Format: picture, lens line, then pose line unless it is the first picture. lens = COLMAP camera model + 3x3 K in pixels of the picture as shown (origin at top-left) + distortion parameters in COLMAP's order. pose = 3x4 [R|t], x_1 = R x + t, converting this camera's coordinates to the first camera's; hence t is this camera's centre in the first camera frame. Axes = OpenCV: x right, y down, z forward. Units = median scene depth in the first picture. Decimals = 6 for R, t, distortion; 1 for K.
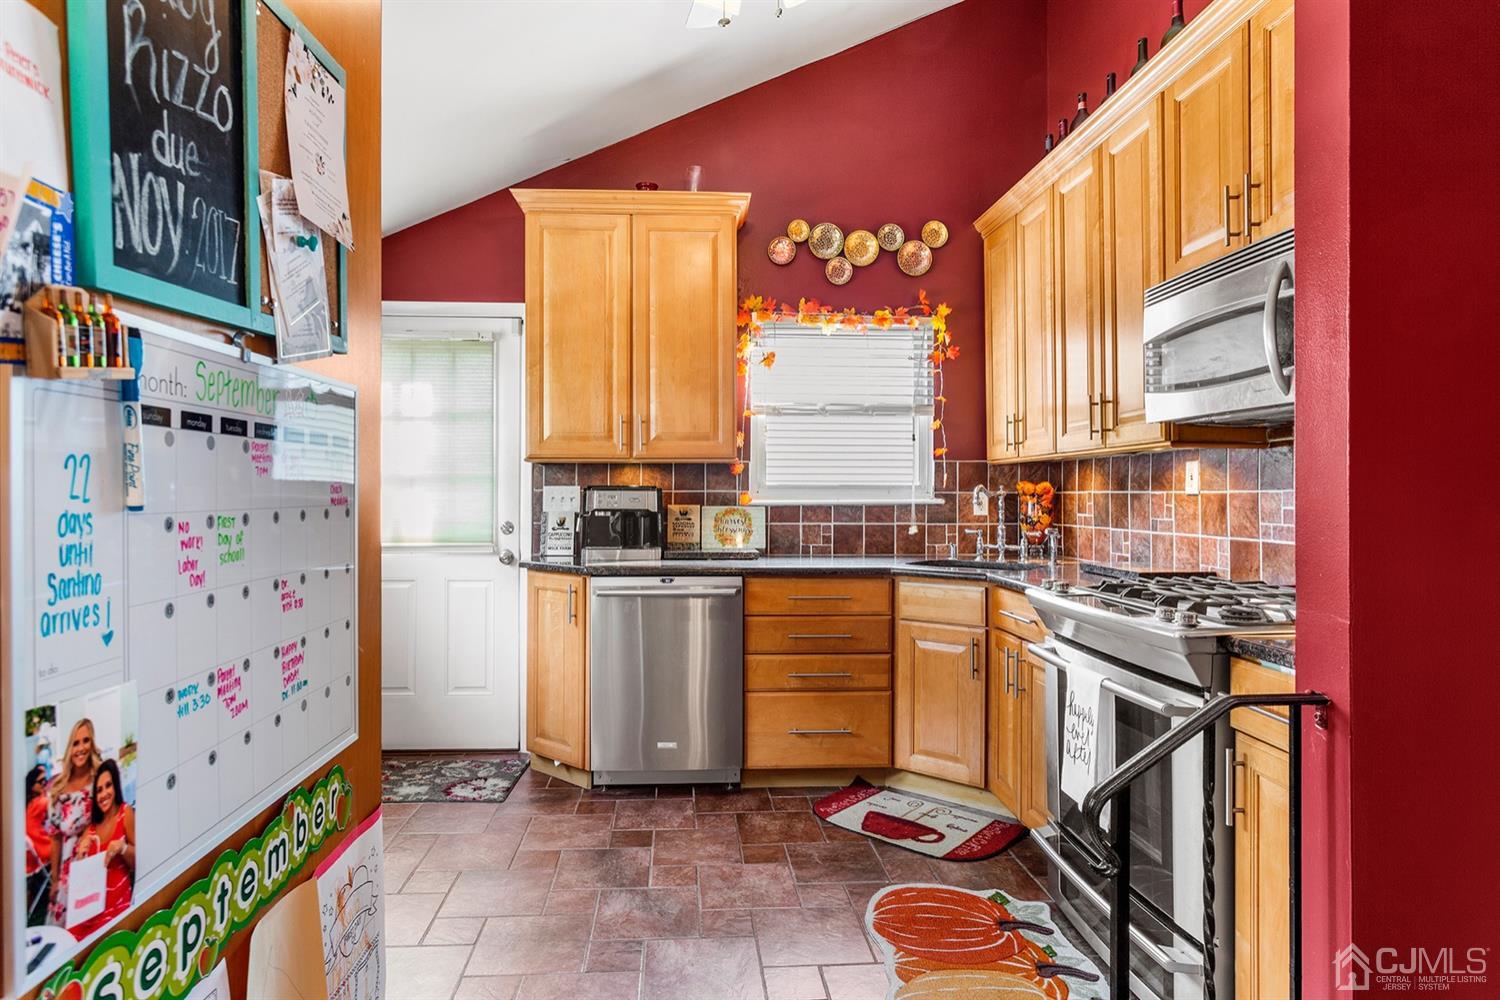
lens RADIAL K [[857.9, 0, 737.7], [0, 857.9, 496.4], [0, 0, 1]] dist [0.003260, 0.002205]
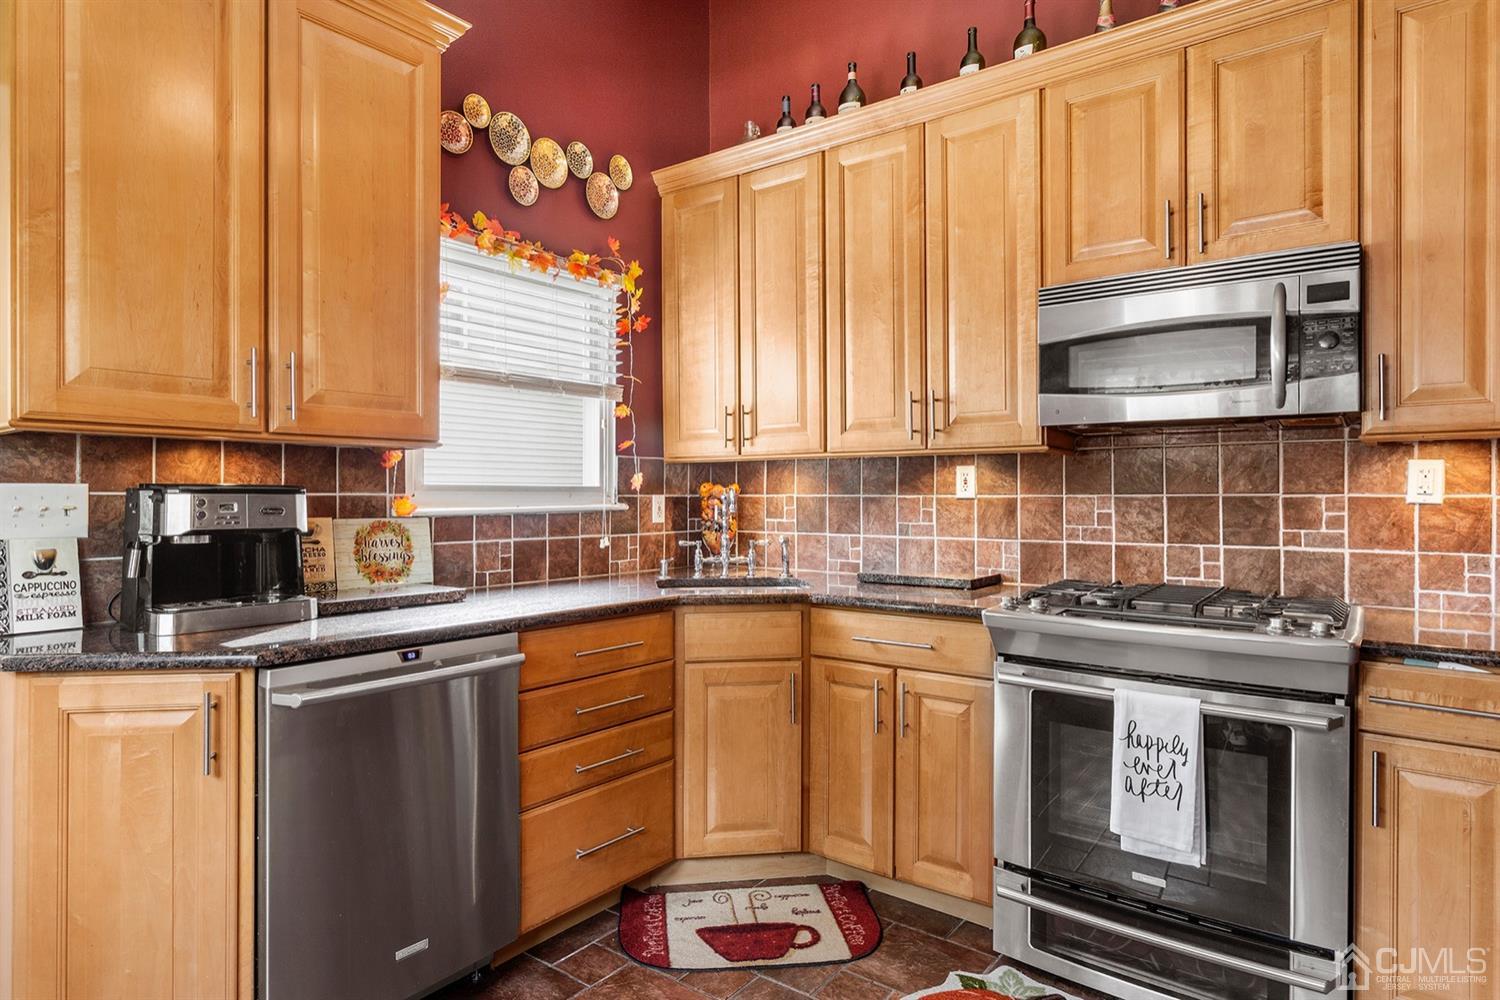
lens RADIAL K [[857.9, 0, 737.7], [0, 857.9, 496.4], [0, 0, 1]] dist [0.003260, 0.002205]
pose [[0.658871, -0.002017, 0.752253, -0.331253], [0.001949, 0.999998, 0.000974, -0.005040], [-0.752253, 0.000824, 0.658873, 0.431043]]
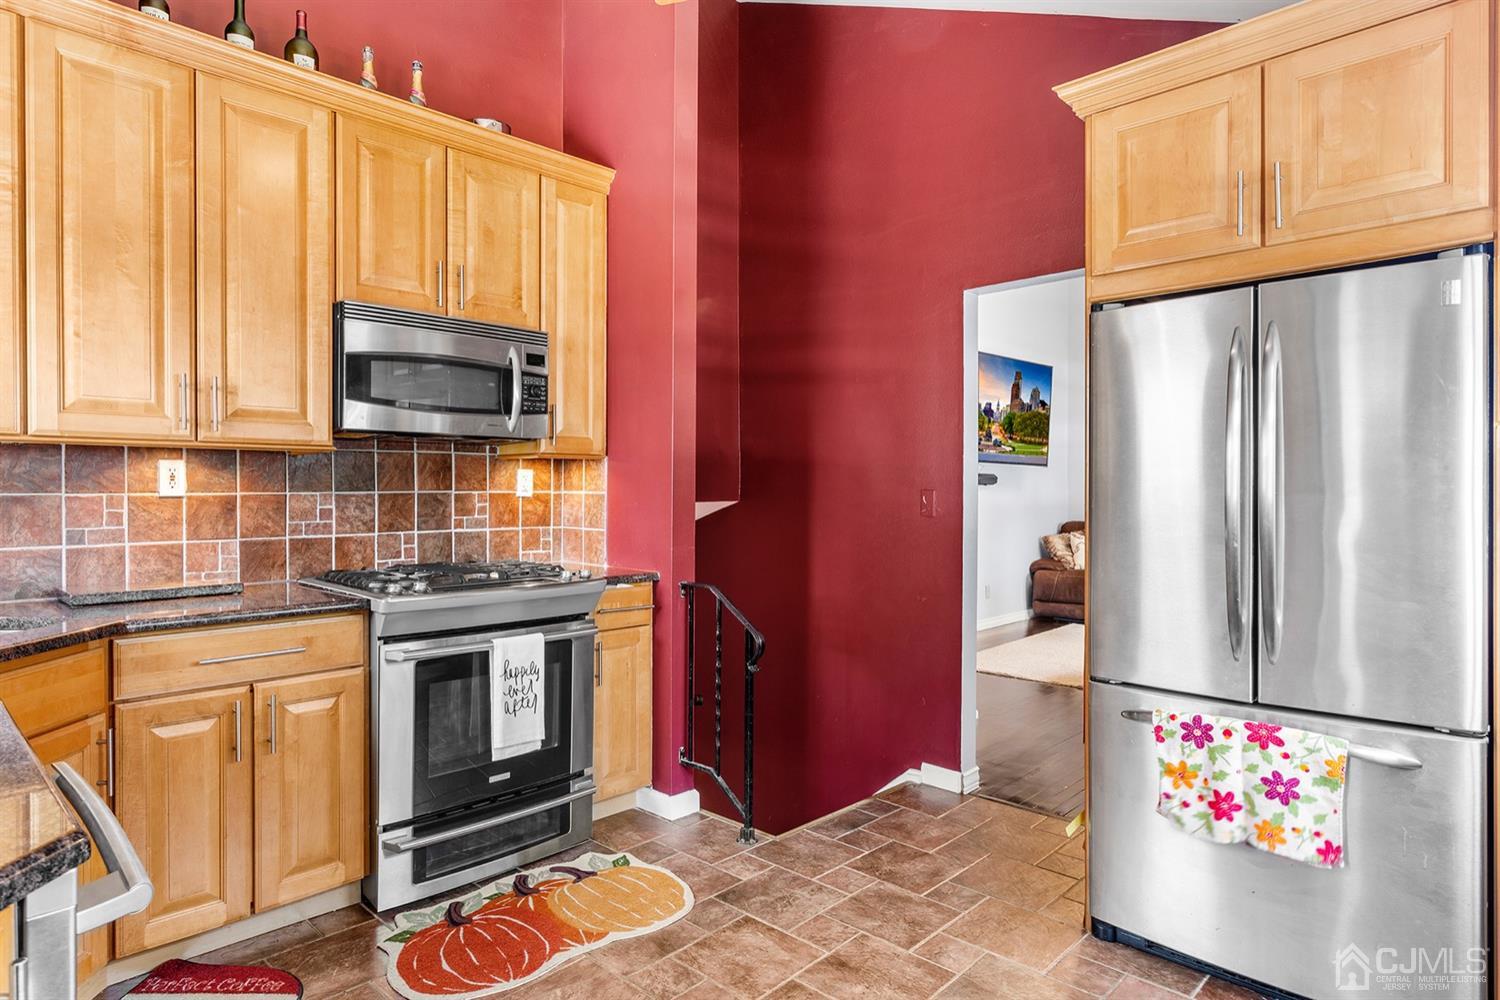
lens RADIAL K [[857.9, 0, 737.7], [0, 857.9, 496.4], [0, 0, 1]] dist [0.003260, 0.002205]
pose [[-0.667439, -0.005695, 0.744643, -0.431442], [0.002919, 0.999943, 0.010264, -0.008238], [-0.744659, 0.009024, -0.667384, 0.934864]]
